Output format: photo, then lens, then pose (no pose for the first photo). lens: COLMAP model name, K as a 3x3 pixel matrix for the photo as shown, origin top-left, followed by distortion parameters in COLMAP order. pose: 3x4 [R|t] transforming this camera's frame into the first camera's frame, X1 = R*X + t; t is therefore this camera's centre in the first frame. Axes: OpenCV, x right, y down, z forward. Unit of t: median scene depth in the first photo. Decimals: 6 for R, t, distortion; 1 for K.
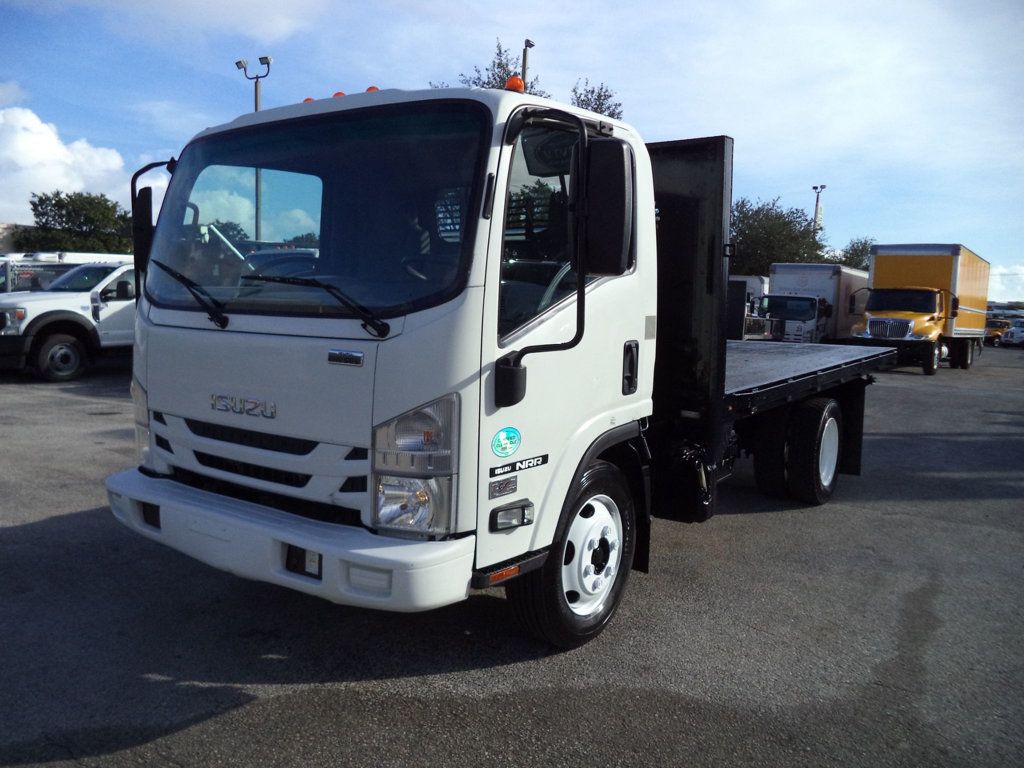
lens RADIAL K [[834.1, 0, 499.3], [0, 834.1, 383.8], [0, 0, 1]] dist [-0.028123, 0.002397]
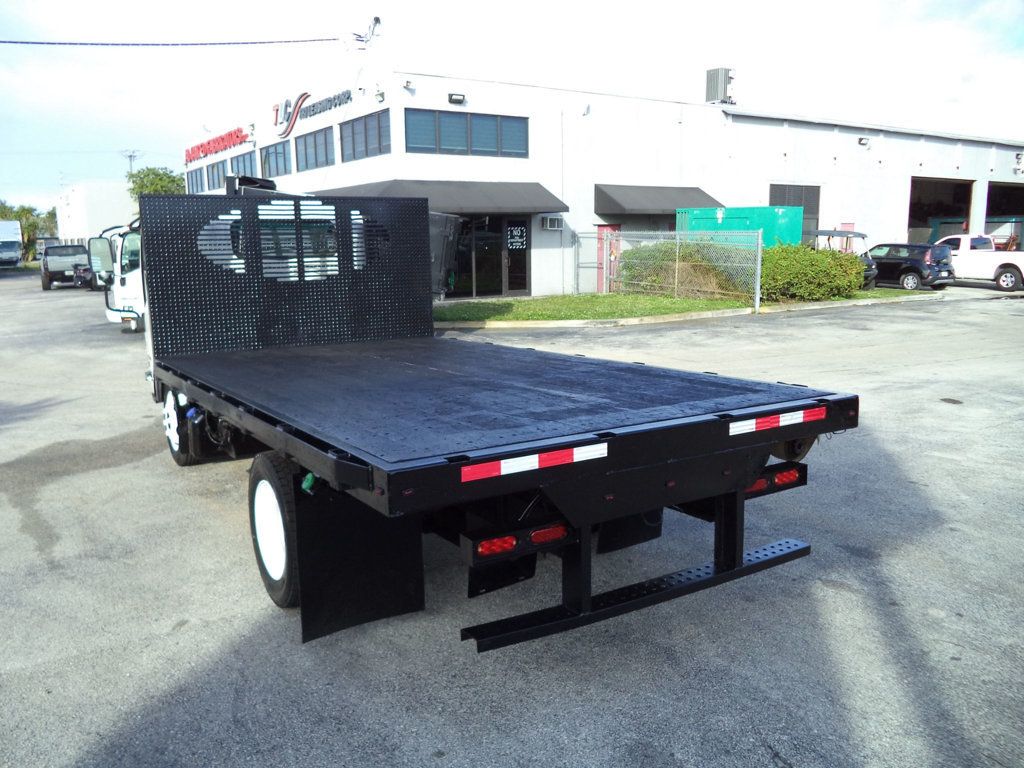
lens RADIAL K [[834.1, 0, 517.1], [0, 834.1, 386.8], [0, 0, 1]] dist [-0.028123, 0.002397]
pose [[-0.377600, 0.139016, -0.915474, 1.643562], [-0.086354, 0.979071, 0.184291, -0.319142], [0.921933, 0.148643, -0.357693, 2.507490]]
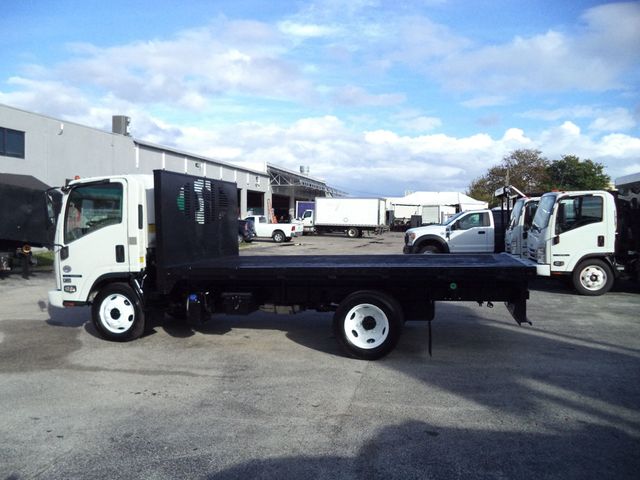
lens RADIAL K [[521.3, 0, 316.5], [0, 521.3, 240.0], [0, 0, 1]] dist [-0.028123, 0.002397]
pose [[0.365410, 0.010546, -0.930787, 2.219474], [-0.082282, 0.996388, -0.021013, -0.090130], [0.927203, 0.084265, 0.364958, 0.975406]]
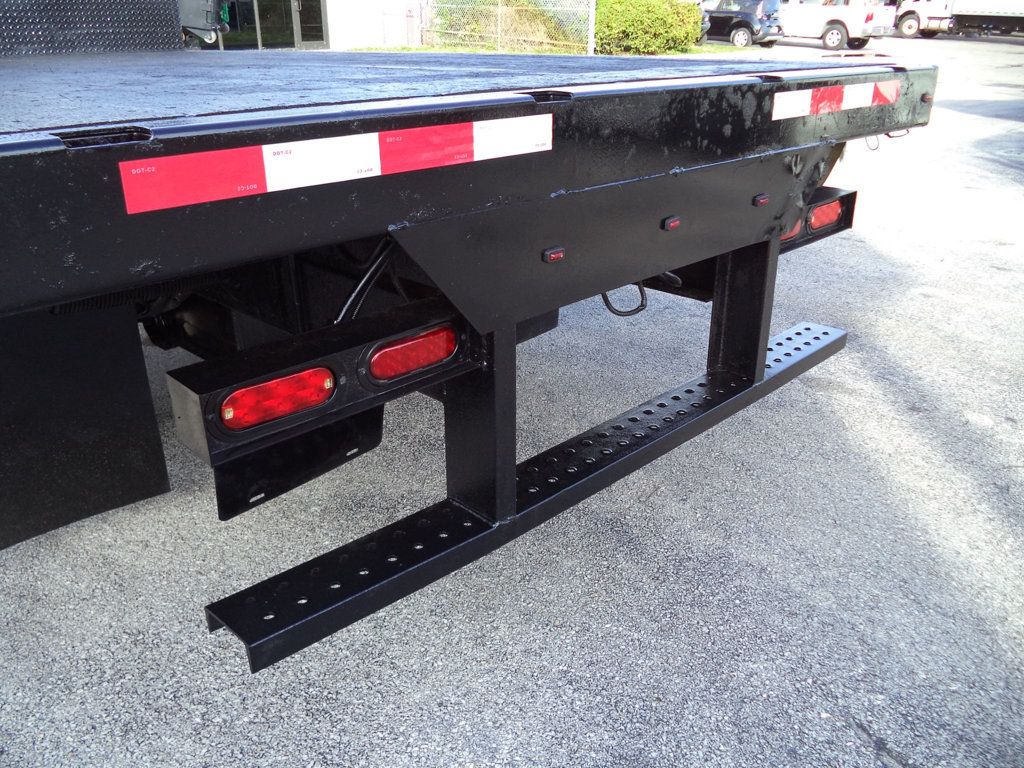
lens RADIAL K [[834.1, 0, 519.2], [0, 834.1, 382.5], [0, 0, 1]] dist [-0.028123, 0.002397]
pose [[-0.160480, 0.382743, -0.909810, 1.175816], [-0.106026, 0.909739, 0.401415, -0.146206], [0.981328, 0.160883, -0.105414, 2.333346]]
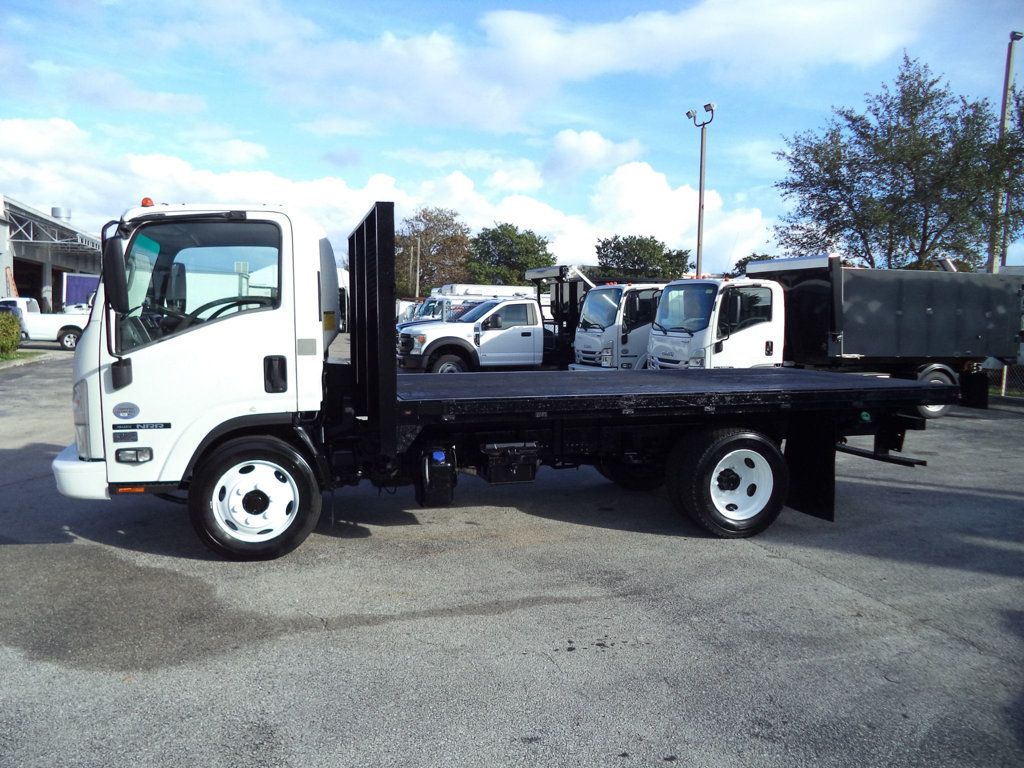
lens RADIAL K [[834.1, 0, 509.5], [0, 834.1, 387.8], [0, 0, 1]] dist [-0.028123, 0.002397]
pose [[0.781391, 0.043920, -0.622494, 1.380636], [-0.063718, 0.997922, -0.009574, -0.008490], [0.620780, 0.047145, 0.782566, 0.126718]]
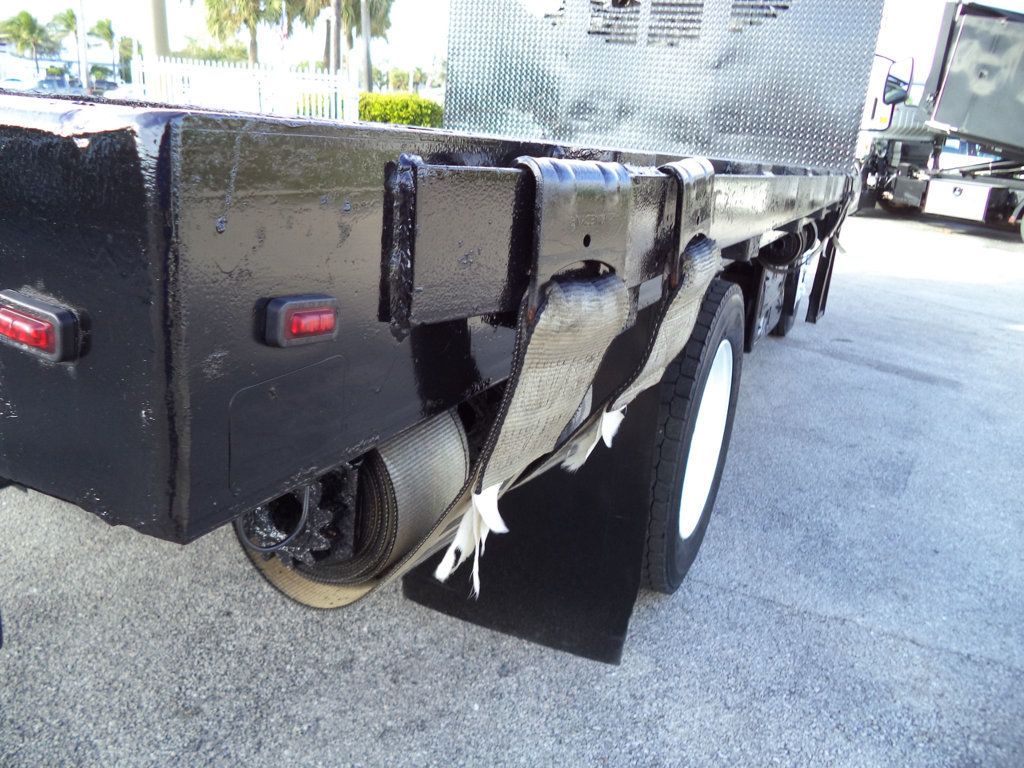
lens RADIAL K [[834.1, 0, 507.9], [0, 834.1, 386.4], [0, 0, 1]] dist [-0.028123, 0.002397]
pose [[-0.977921, -0.038435, -0.205408, 0.474791], [-0.118260, 0.912186, 0.392341, -0.162506], [0.172291, 0.407970, -0.896591, 2.626767]]
